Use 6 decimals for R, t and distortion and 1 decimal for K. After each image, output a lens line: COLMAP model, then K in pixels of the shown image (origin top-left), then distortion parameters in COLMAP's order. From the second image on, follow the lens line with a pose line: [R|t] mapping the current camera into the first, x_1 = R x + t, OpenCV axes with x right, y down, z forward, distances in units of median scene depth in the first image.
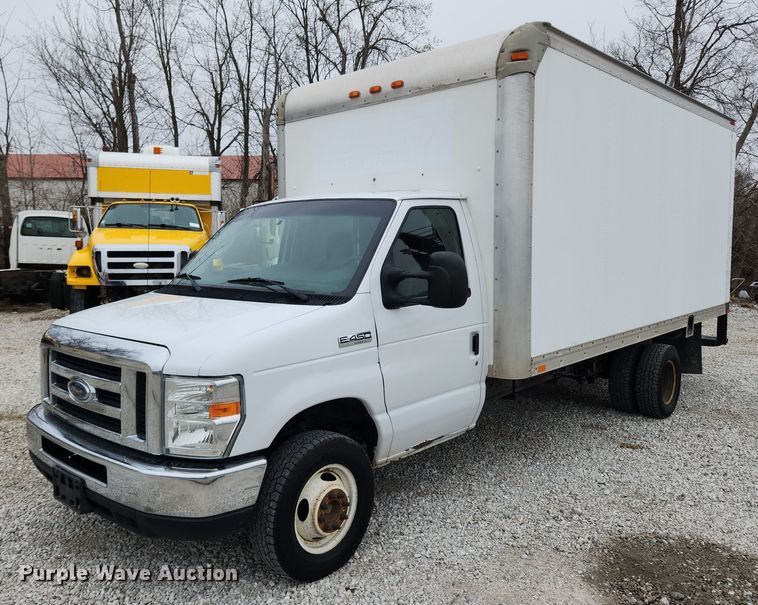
lens RADIAL K [[665.2, 0, 373.6], [0, 665.2, 300.0], [0, 0, 1]] dist [-0.005369, -0.023488]
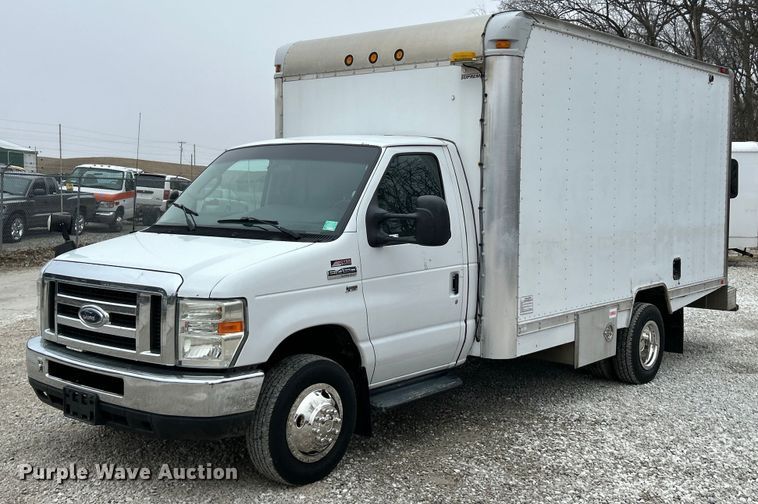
lens RADIAL K [[933.3, 0, 381.2], [0, 933.3, 247.6], [0, 0, 1]] dist [0.032562, 0.000000]
pose [[0.999647, 0.012775, 0.023309, 0.000839], [-0.012371, 0.999773, -0.017369, 0.045648], [-0.023525, 0.017075, 0.999577, -0.600110]]
